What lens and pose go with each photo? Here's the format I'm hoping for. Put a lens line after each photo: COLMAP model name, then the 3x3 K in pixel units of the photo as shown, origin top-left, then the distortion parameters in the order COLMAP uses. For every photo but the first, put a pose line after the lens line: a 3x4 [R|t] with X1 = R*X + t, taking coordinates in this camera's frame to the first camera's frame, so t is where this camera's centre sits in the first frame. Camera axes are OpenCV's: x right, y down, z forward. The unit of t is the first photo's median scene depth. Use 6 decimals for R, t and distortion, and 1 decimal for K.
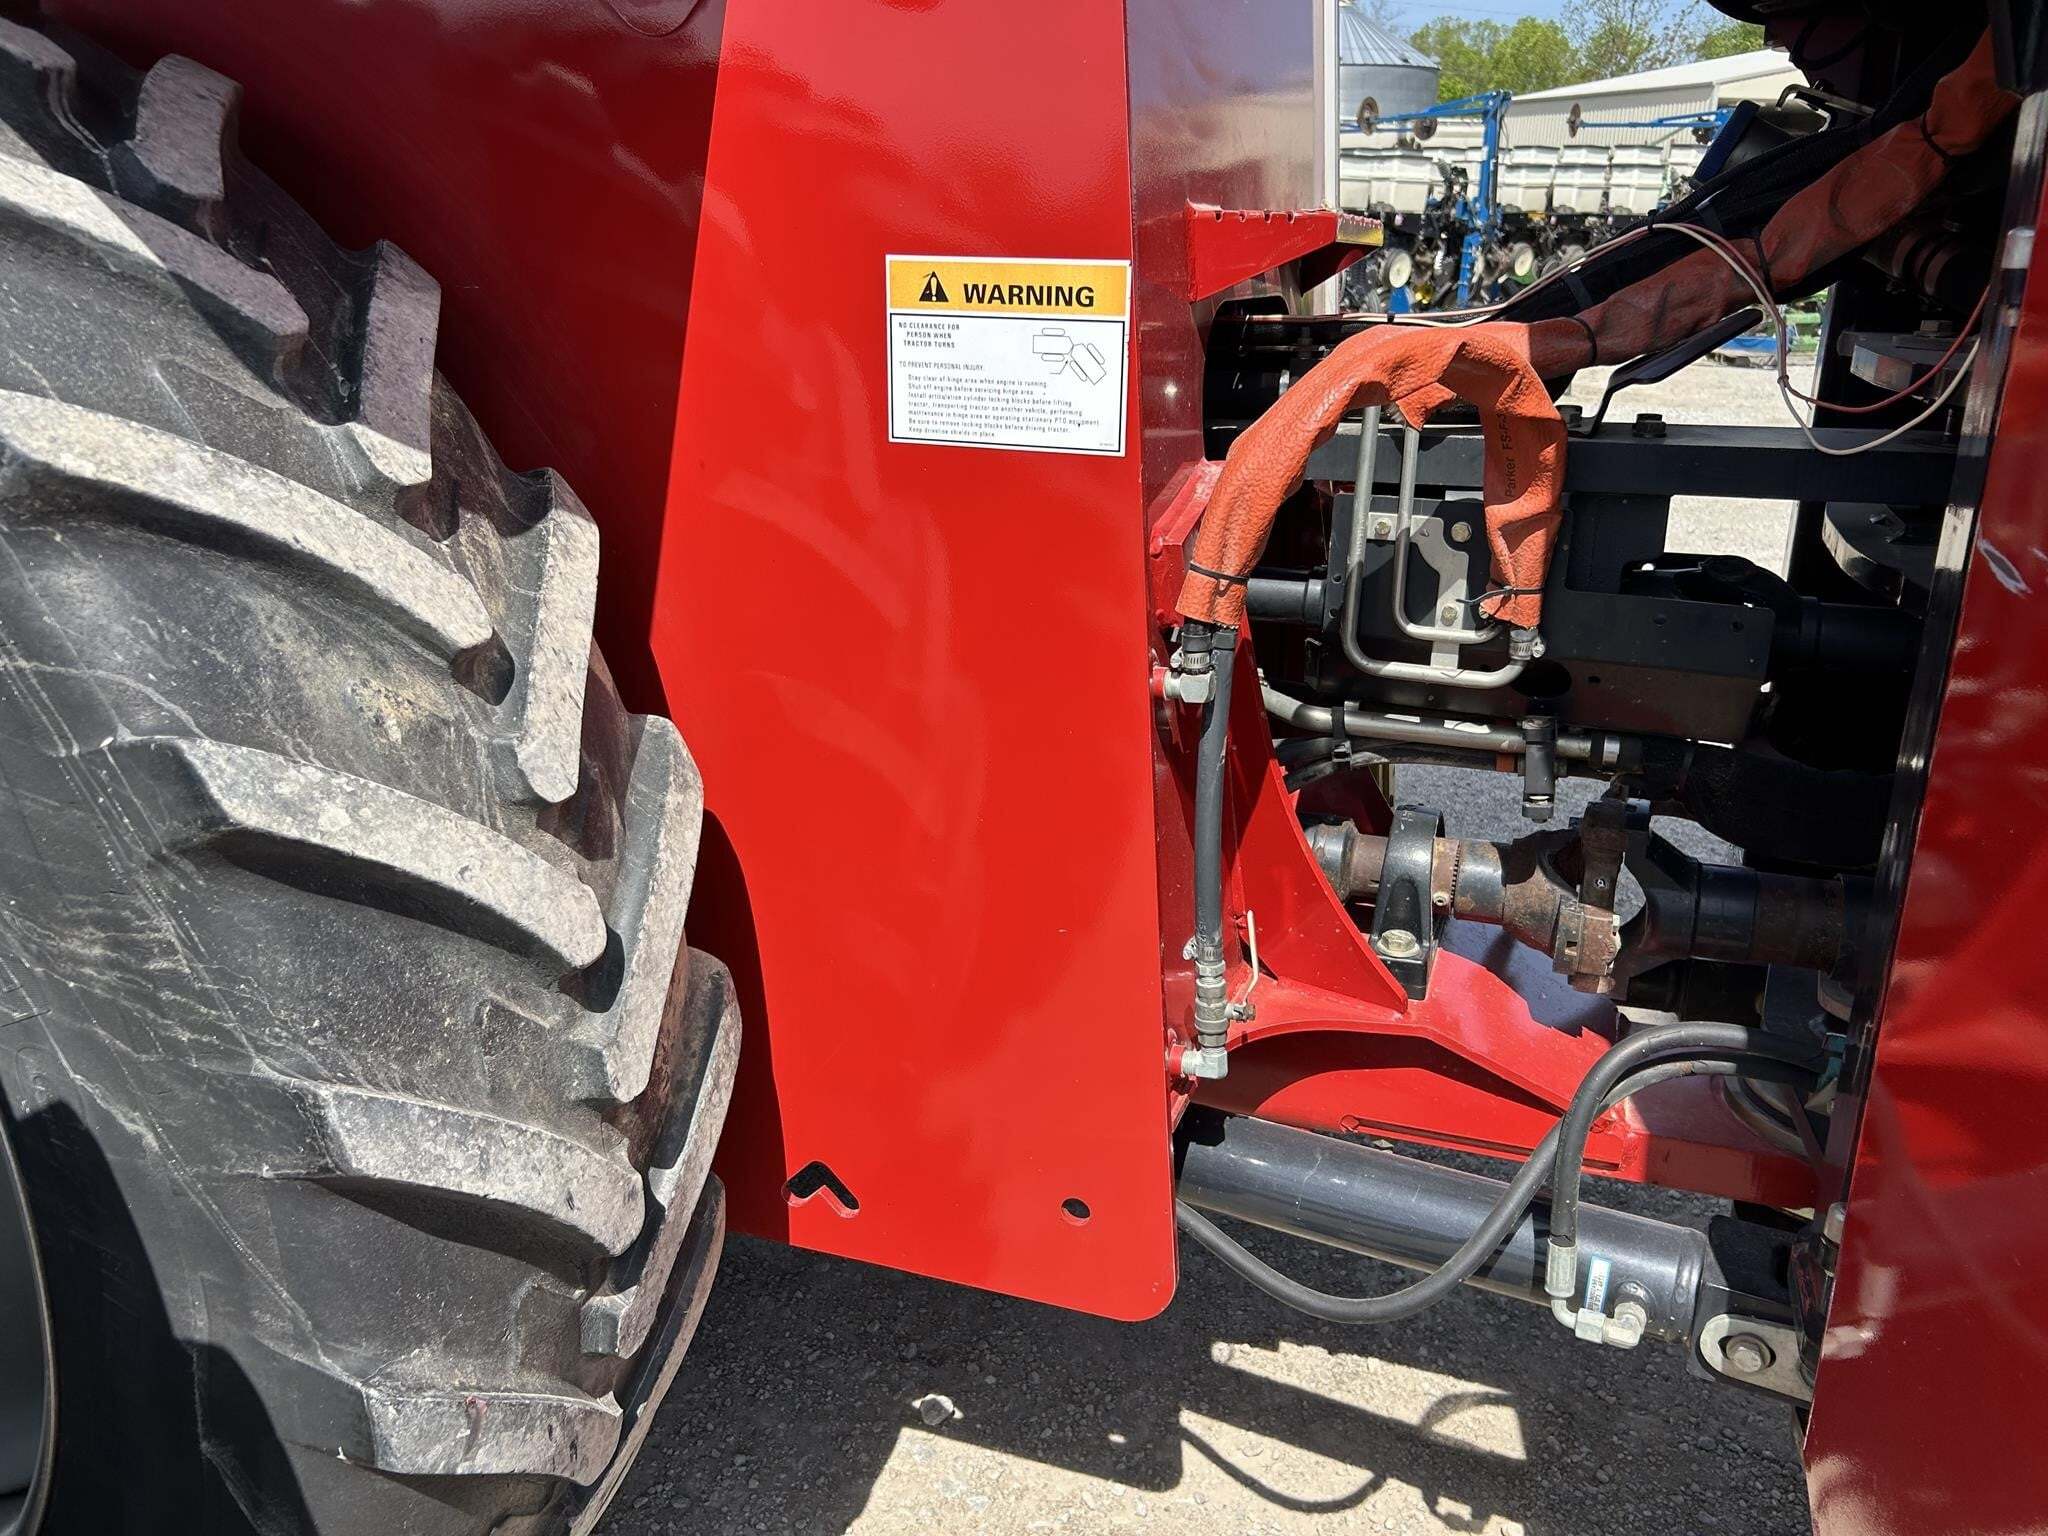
lens RADIAL K [[1550.4, 0, 1038.6], [0, 1550.4, 786.5], [0, 0, 1]] dist [0.039608, -0.044439]
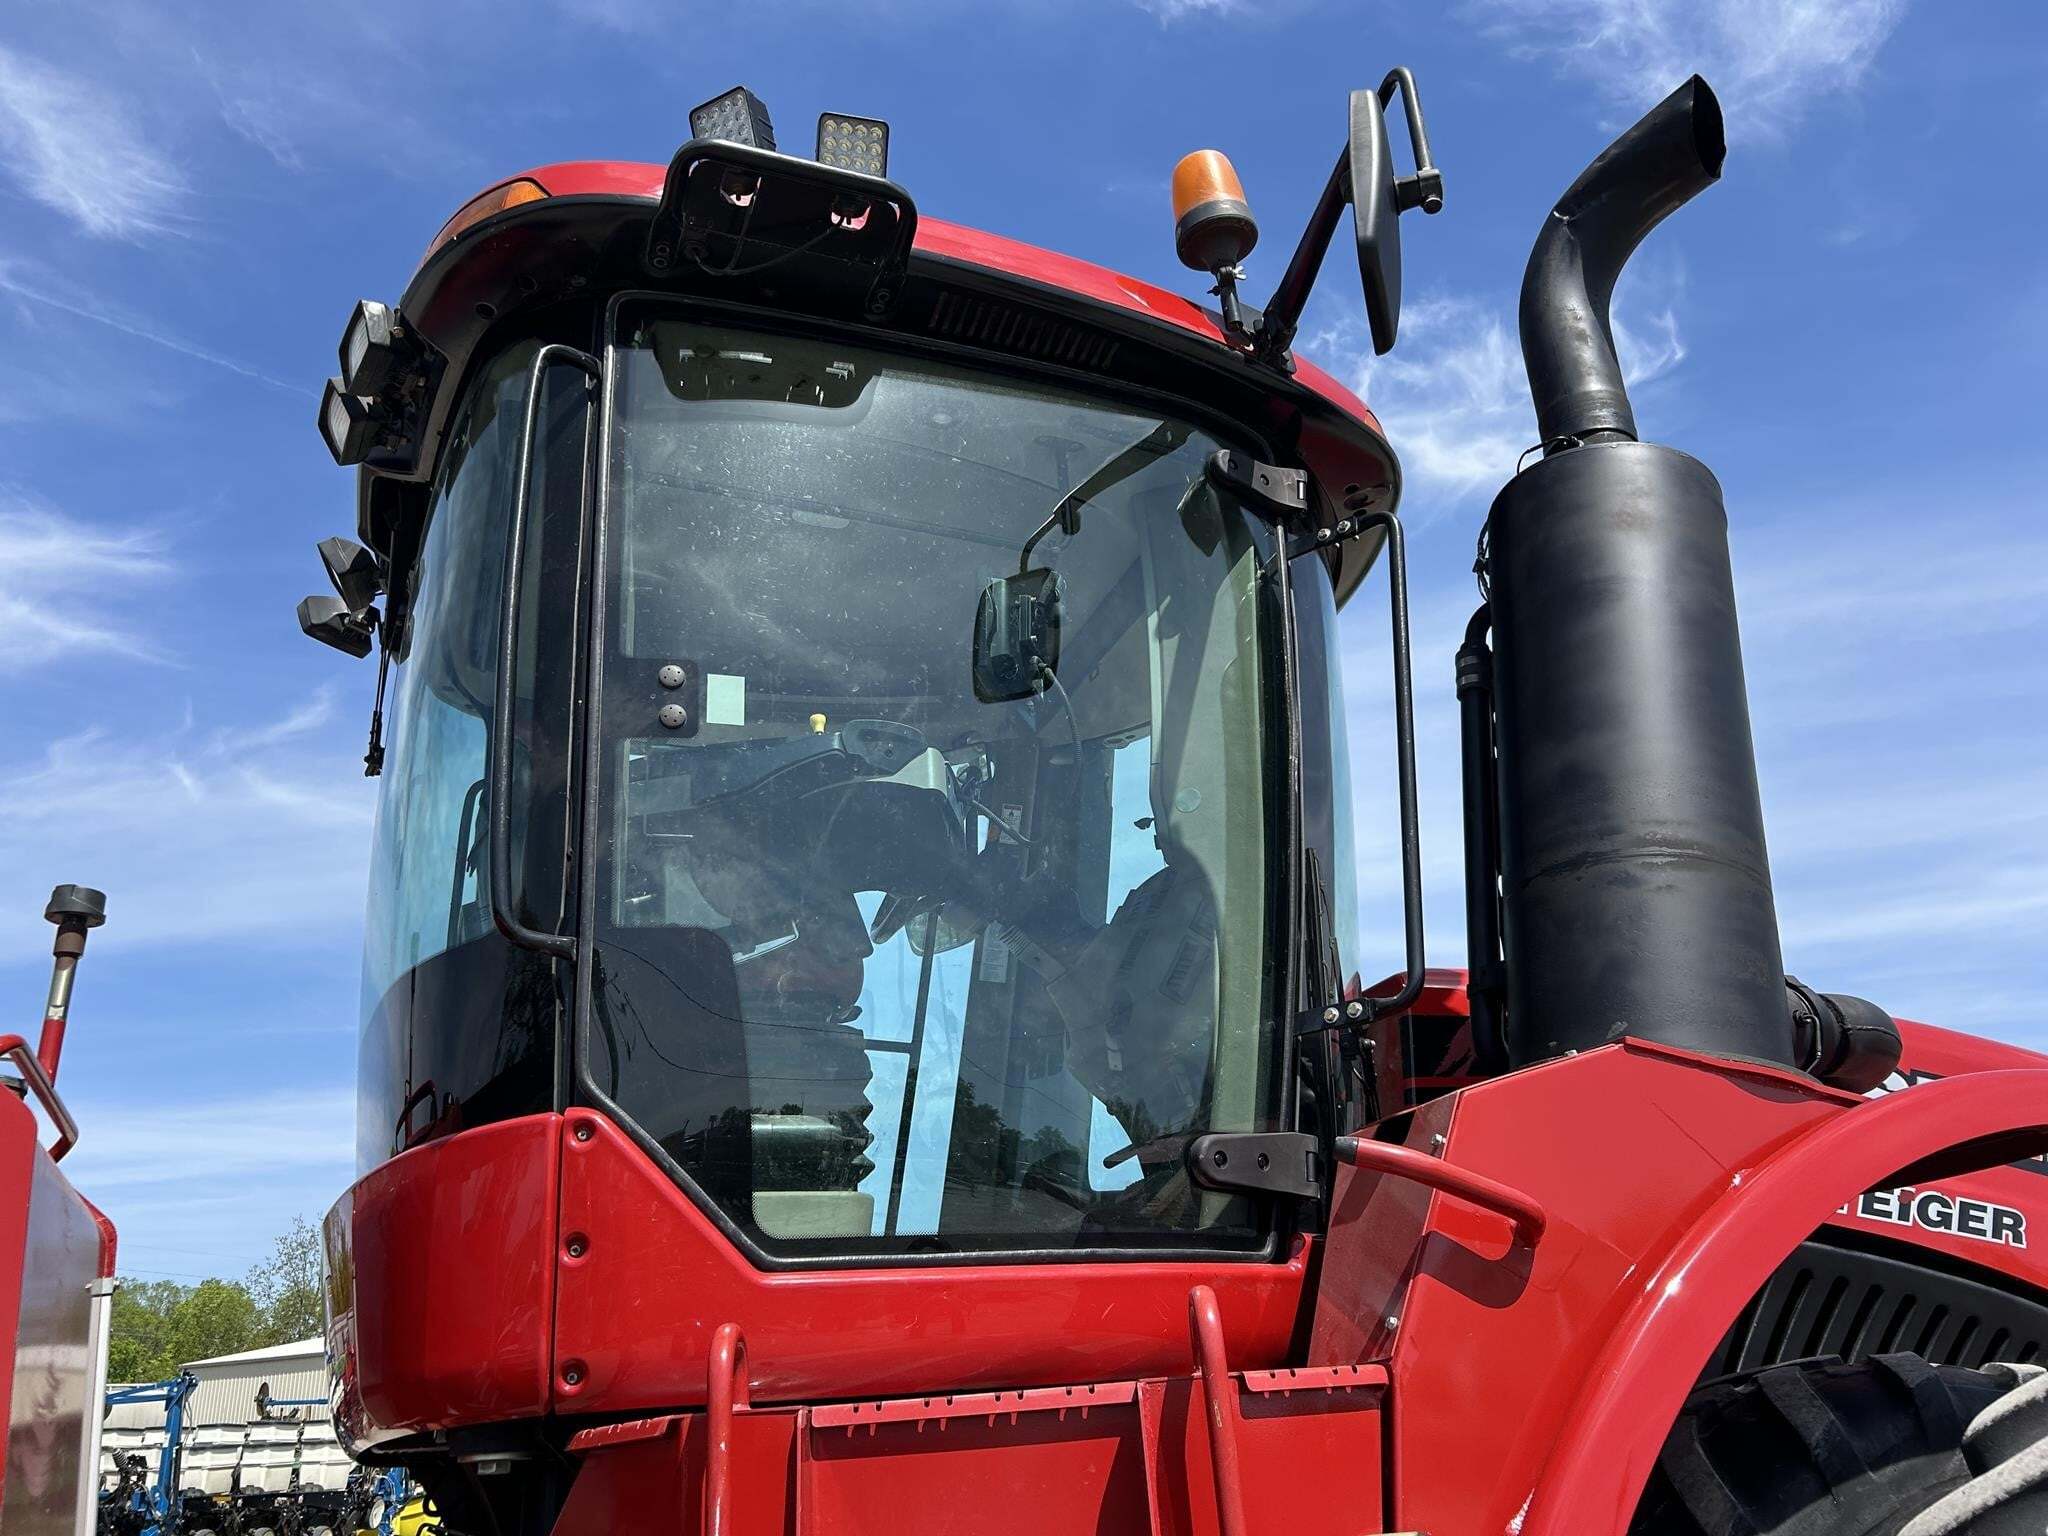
lens RADIAL K [[1550.4, 0, 1011.7], [0, 1550.4, 767.8], [0, 0, 1]] dist [0.039608, -0.044439]
pose [[0.747006, 0.218391, 0.627923, -0.023190], [0.281576, 0.751673, -0.596408, 0.008334], [-0.602243, 0.622328, 0.500011, -0.061448]]
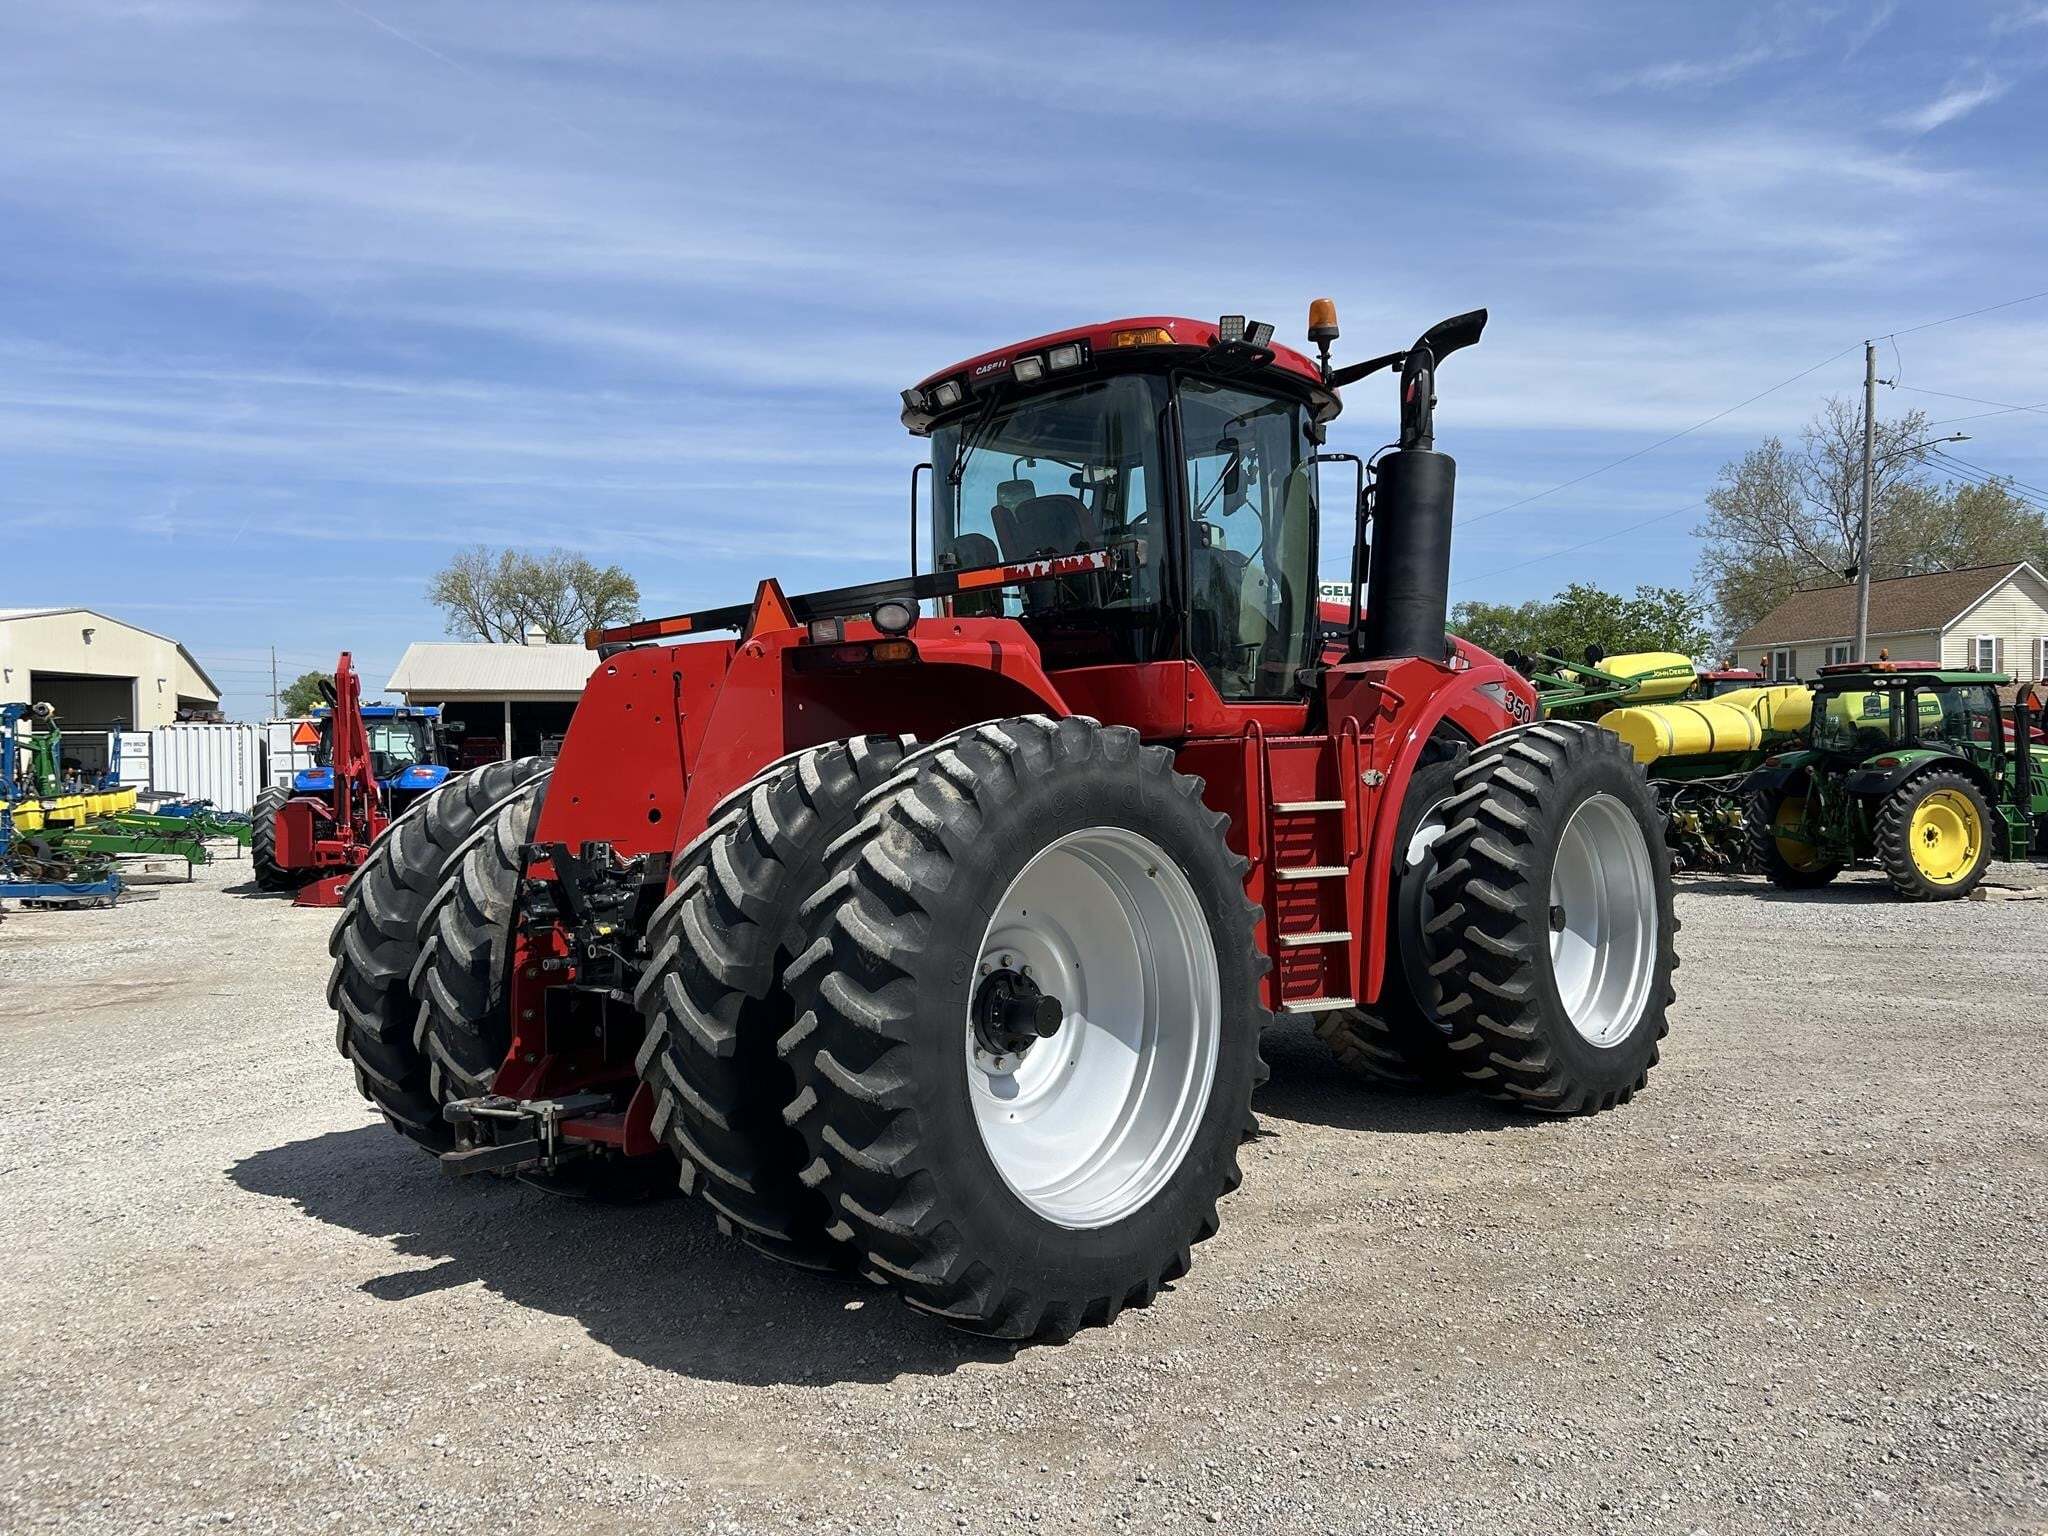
lens RADIAL K [[1550.4, 0, 1020.0], [0, 1550.4, 768.8], [0, 0, 1]] dist [0.039608, -0.044439]
pose [[0.399701, -0.017819, 0.916472, -0.366457], [0.333416, 0.934153, -0.127250, 0.014696], [-0.853858, 0.356429, 0.379323, -0.077139]]
